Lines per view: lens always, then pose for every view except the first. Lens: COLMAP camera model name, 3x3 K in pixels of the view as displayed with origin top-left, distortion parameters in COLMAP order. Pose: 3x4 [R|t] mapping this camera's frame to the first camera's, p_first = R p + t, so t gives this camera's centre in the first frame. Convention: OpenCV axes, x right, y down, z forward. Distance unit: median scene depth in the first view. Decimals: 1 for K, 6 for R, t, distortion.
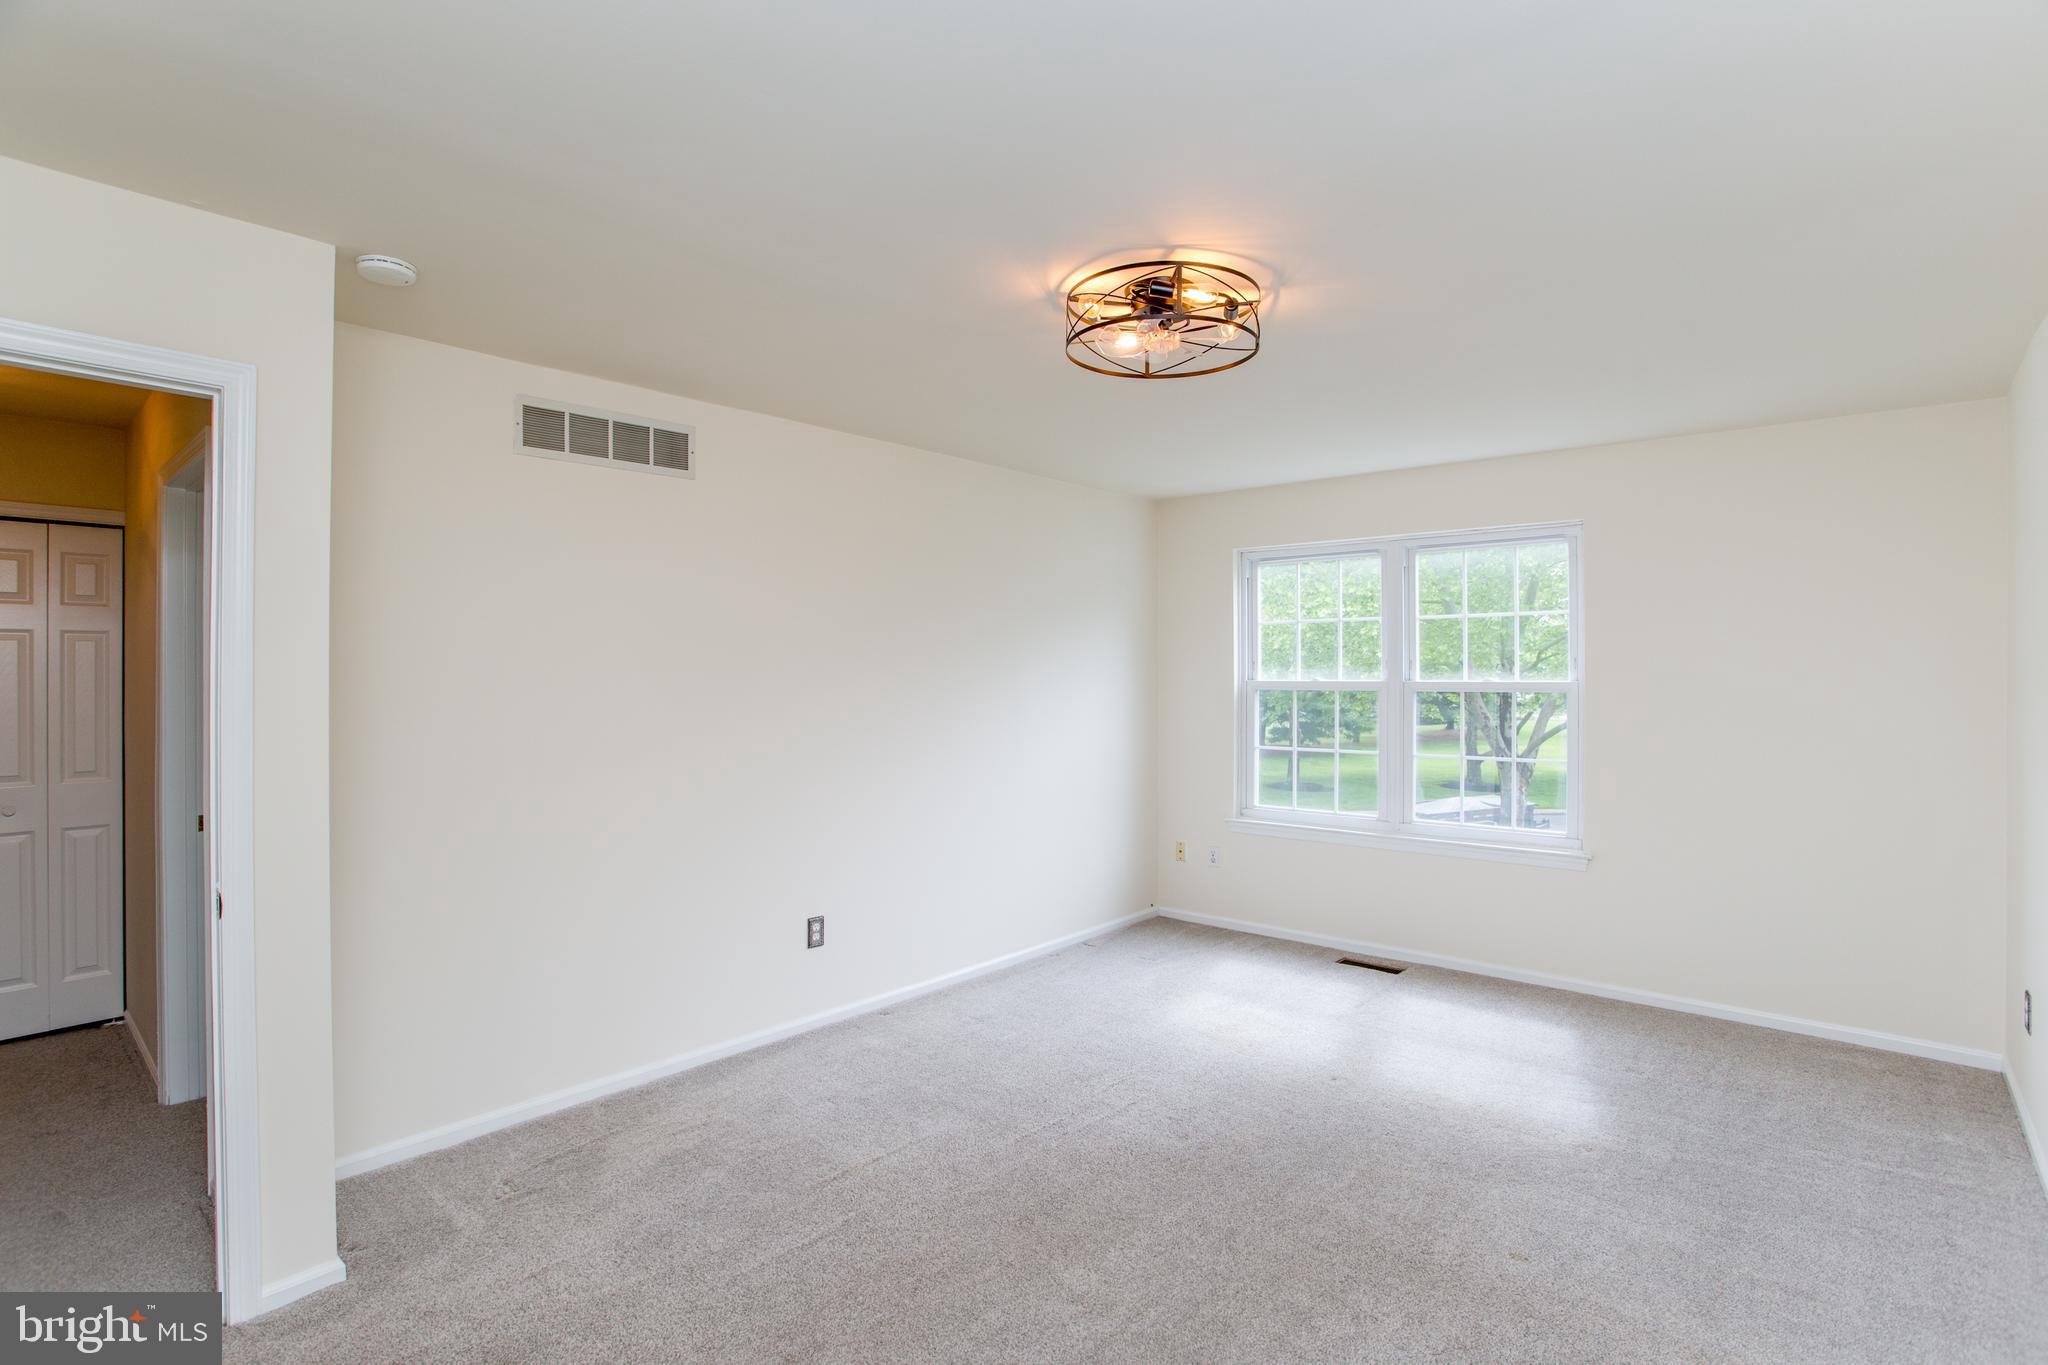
lens RADIAL K [[996.6, 0, 1049.9], [0, 996.6, 647.2], [0, 0, 1]] dist [-0.074431, 0.029332]
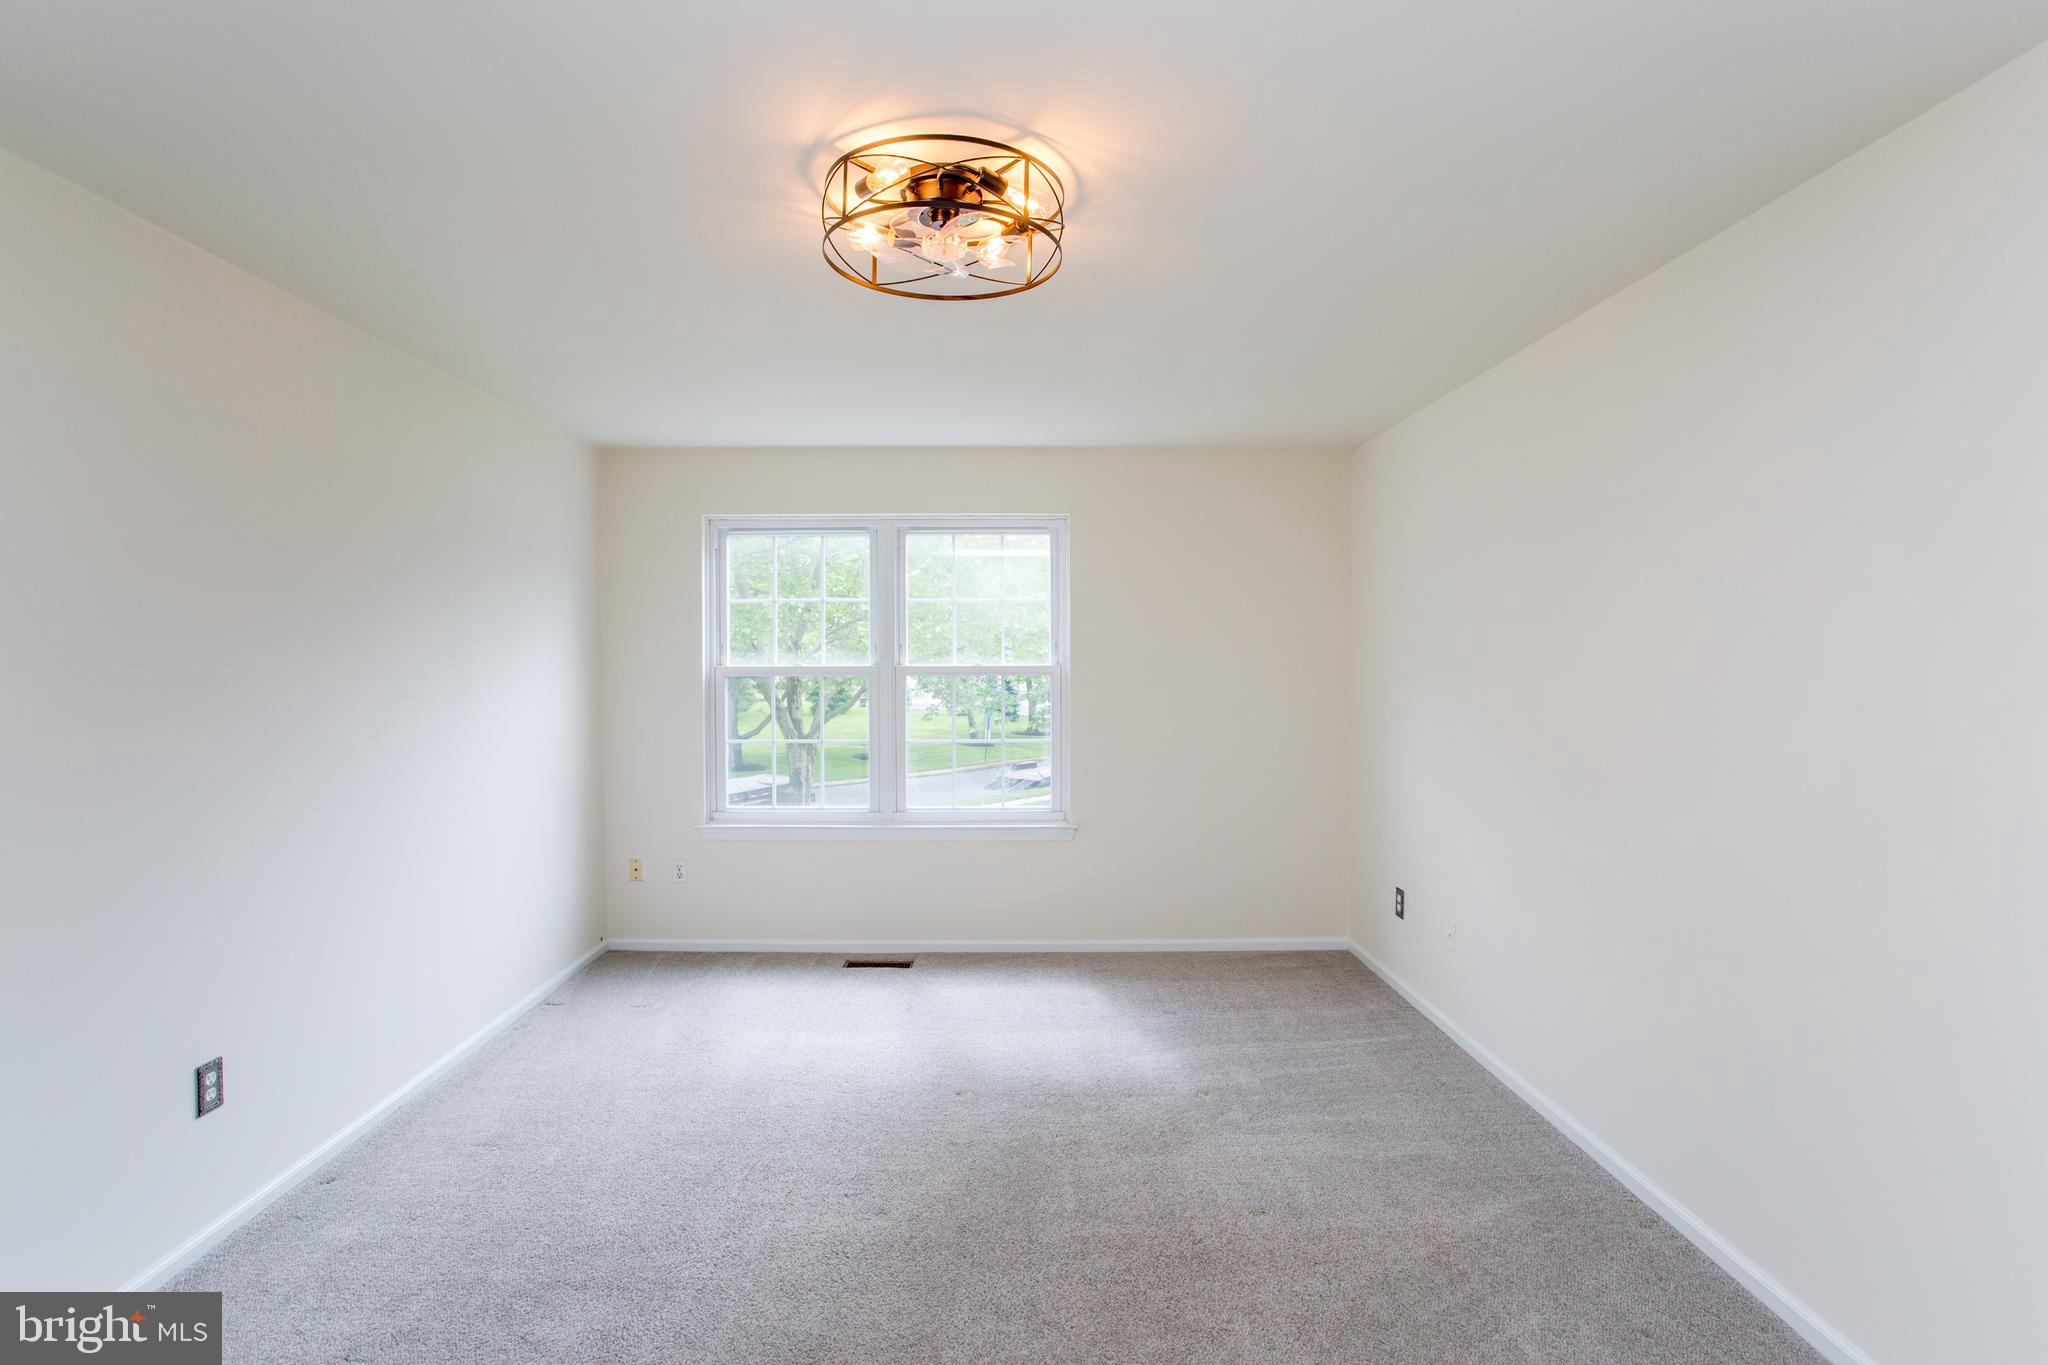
lens RADIAL K [[996.6, 0, 1011.4], [0, 996.6, 651.5], [0, 0, 1]] dist [-0.074431, 0.029332]
pose [[0.752140, -0.000031, 0.659004, -0.217107], [-0.013462, 0.999791, 0.015412, 0.004282], [-0.658866, -0.020463, 0.751982, 0.205370]]
